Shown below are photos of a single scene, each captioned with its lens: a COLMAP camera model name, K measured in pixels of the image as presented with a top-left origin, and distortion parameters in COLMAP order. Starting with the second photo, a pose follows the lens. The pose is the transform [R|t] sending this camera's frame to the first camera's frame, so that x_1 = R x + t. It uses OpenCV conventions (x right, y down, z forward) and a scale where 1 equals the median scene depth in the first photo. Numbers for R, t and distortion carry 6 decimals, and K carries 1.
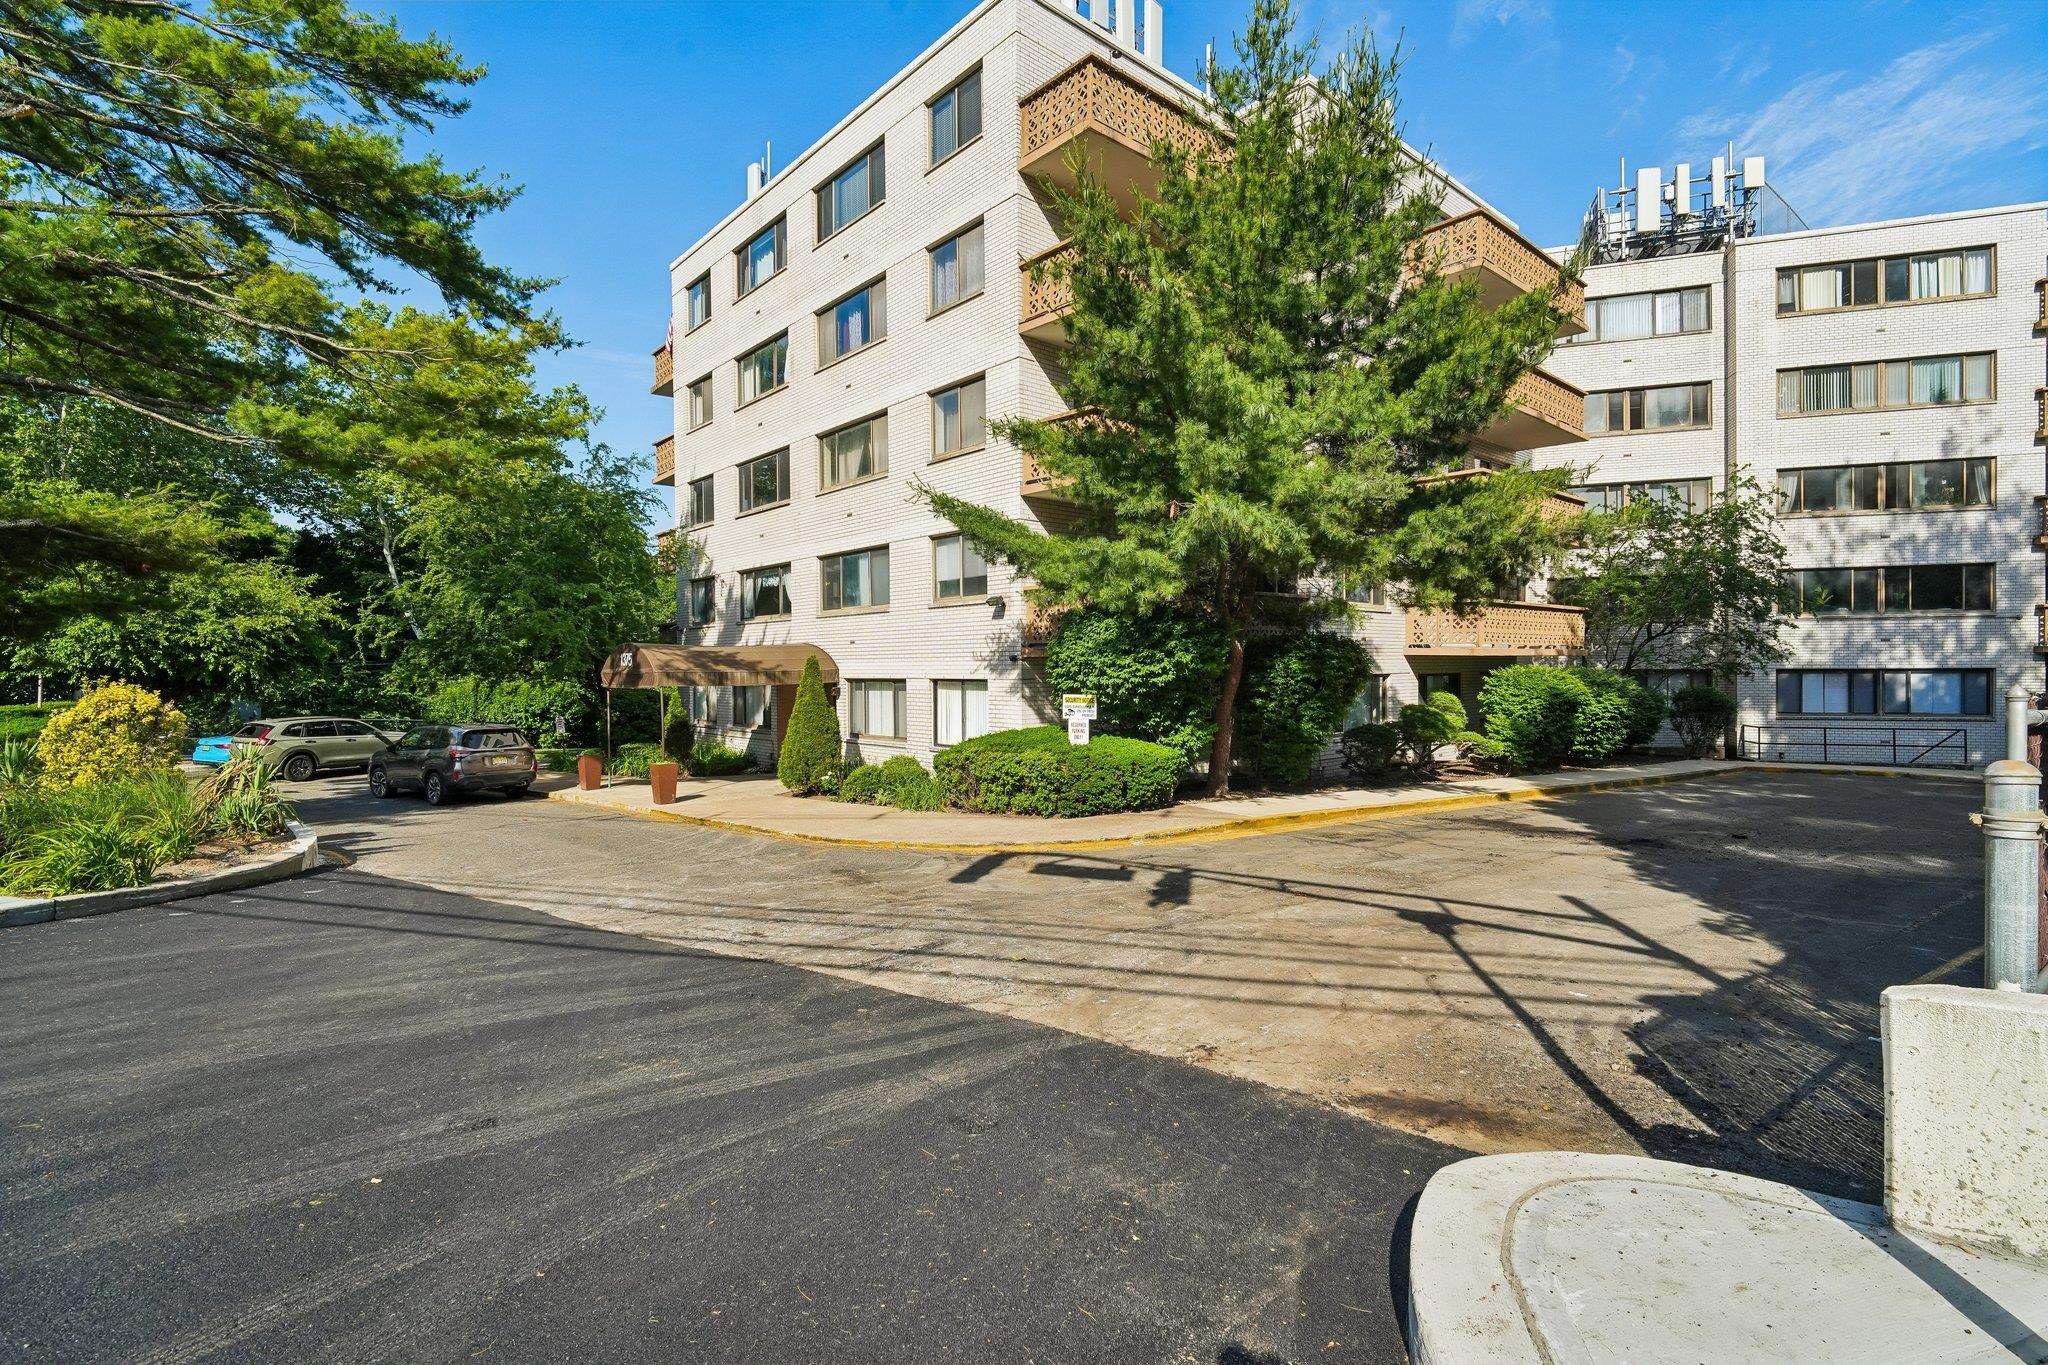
lens RADIAL K [[967.3, 0, 1030.3], [0, 967.3, 663.5], [0, 0, 1]] dist [-0.000372, -0.001799]
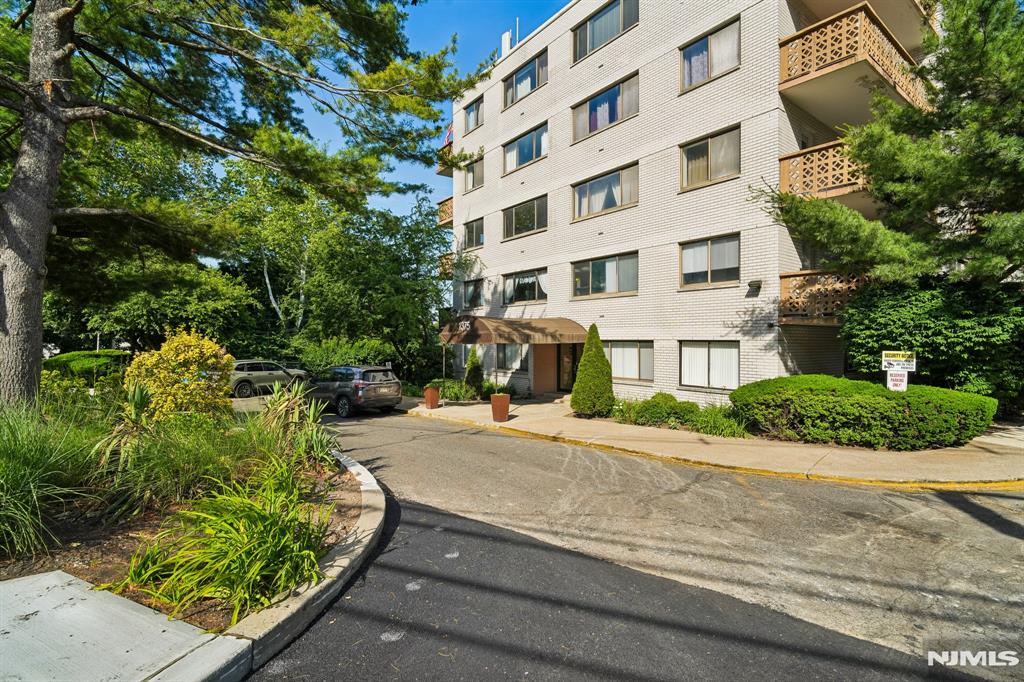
lens RADIAL K [[483.6, 0, 515.1], [0, 483.6, 331.5], [0, 0, 1]] dist [-0.000372, -0.001799]
pose [[0.997354, 0.009777, -0.072040, -0.256848], [-0.010674, 0.999870, -0.012077, 0.012381], [0.071913, 0.012814, 0.997329, 0.216729]]
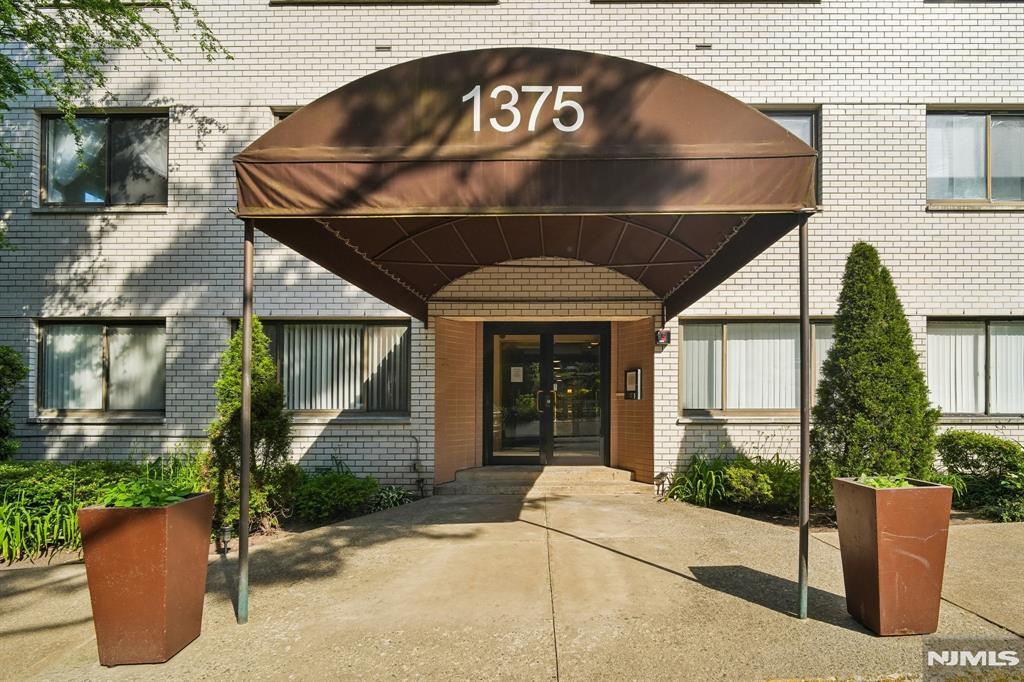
lens RADIAL K [[483.6, 0, 515.1], [0, 483.6, 331.5], [0, 0, 1]] dist [-0.000372, -0.001799]
pose [[0.668265, 0.011241, 0.743838, -0.473162], [-0.008434, 0.999936, -0.007534, 0.025754], [-0.743875, -0.001238, 0.668317, 0.862519]]
